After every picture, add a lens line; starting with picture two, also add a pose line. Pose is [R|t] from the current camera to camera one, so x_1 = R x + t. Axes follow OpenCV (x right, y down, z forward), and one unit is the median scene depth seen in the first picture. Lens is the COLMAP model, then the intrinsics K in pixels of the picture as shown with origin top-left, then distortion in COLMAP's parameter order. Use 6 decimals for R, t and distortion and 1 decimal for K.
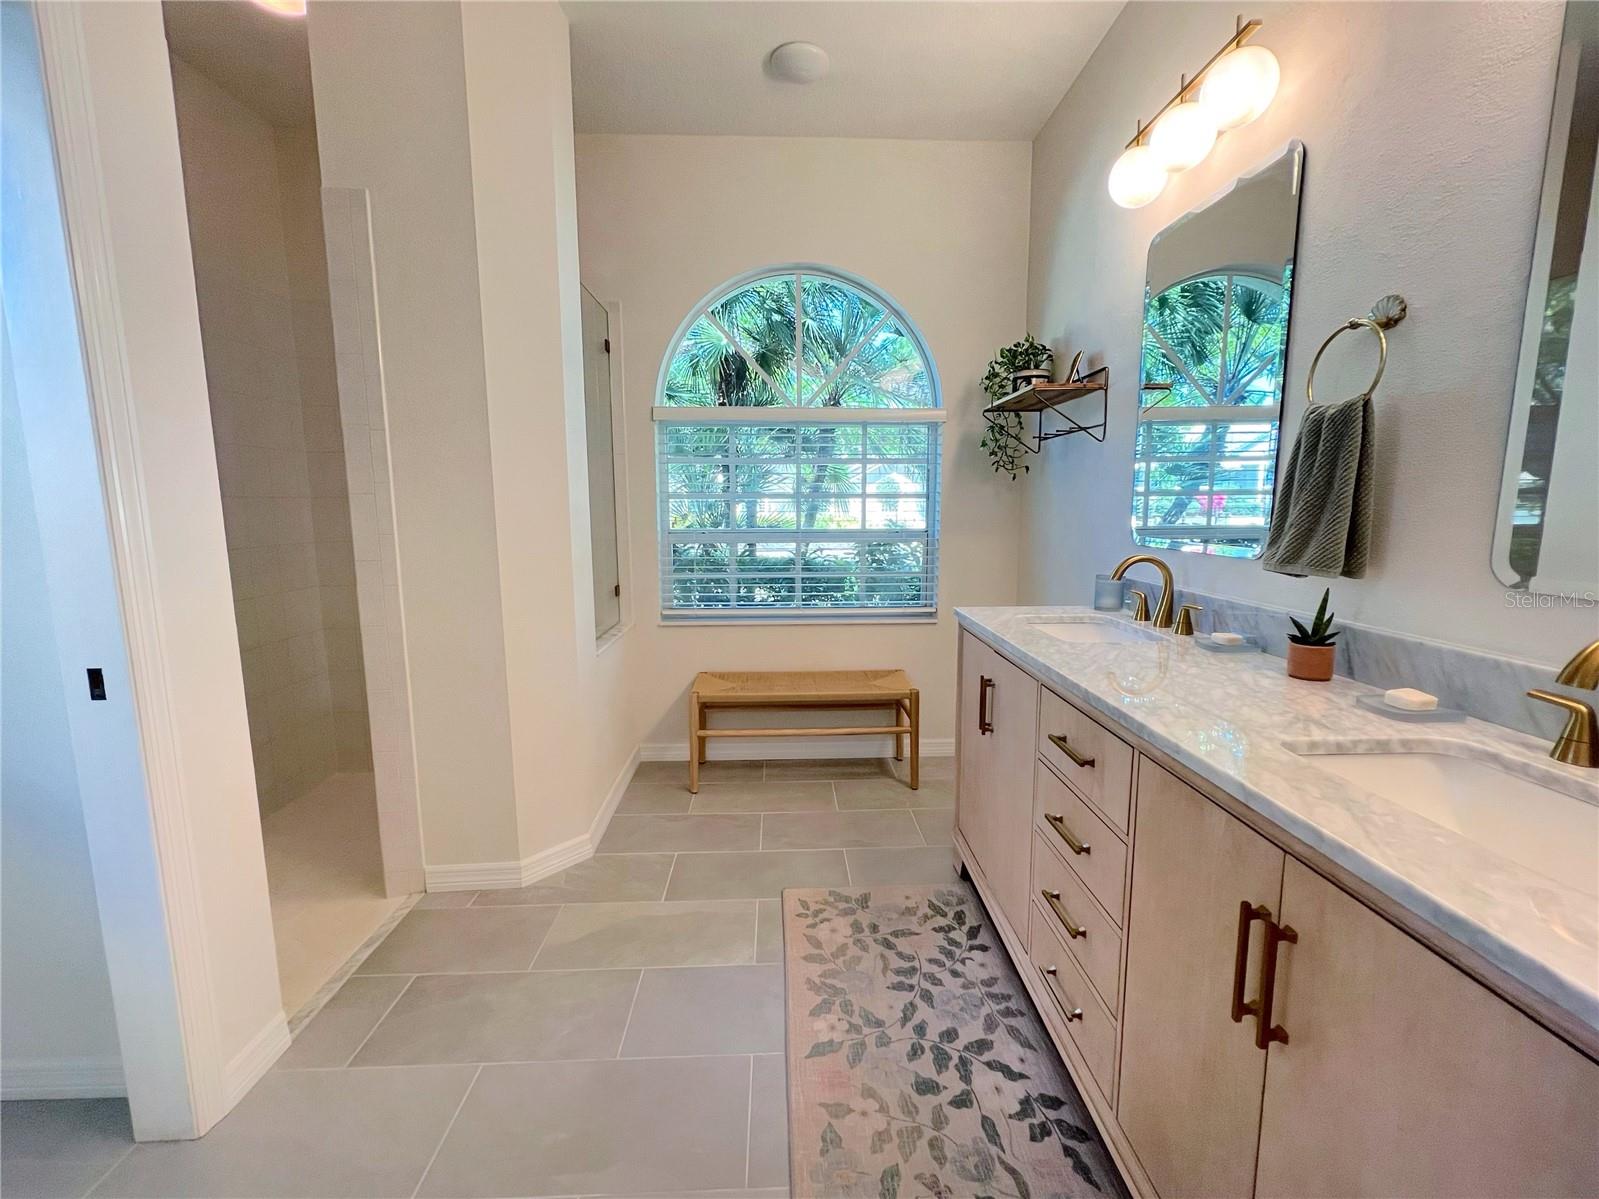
lens RADIAL K [[672.0, 0, 799.5], [0, 672.0, 599.5], [0, 0, 1]] dist [-0.001361, 0.000262]
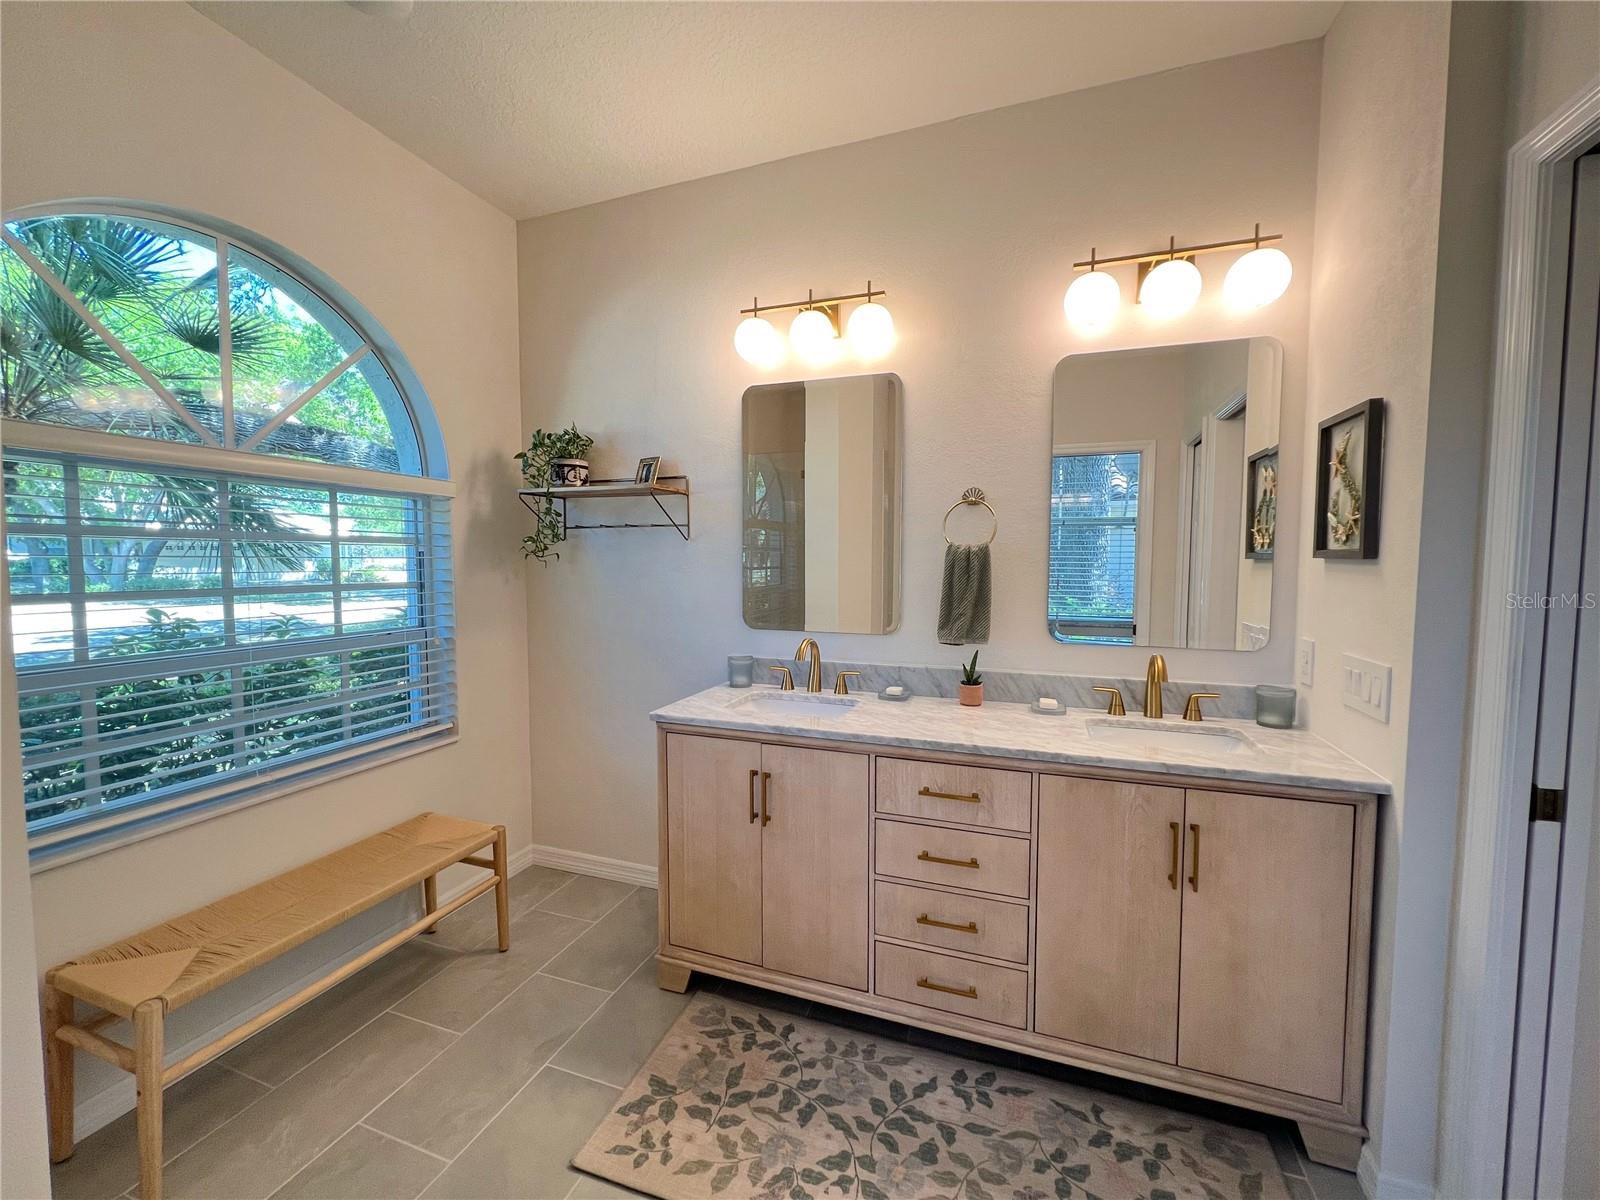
lens RADIAL K [[643.5, 0, 801.3], [0, 643.5, 596.6], [0, 0, 1]] dist [-0.000246, 0.000186]
pose [[0.370873, -0.048601, 0.927411, -0.657221], [0.129036, 0.991640, 0.000365, -0.154301], [-0.919675, 0.119534, 0.374044, 0.568258]]
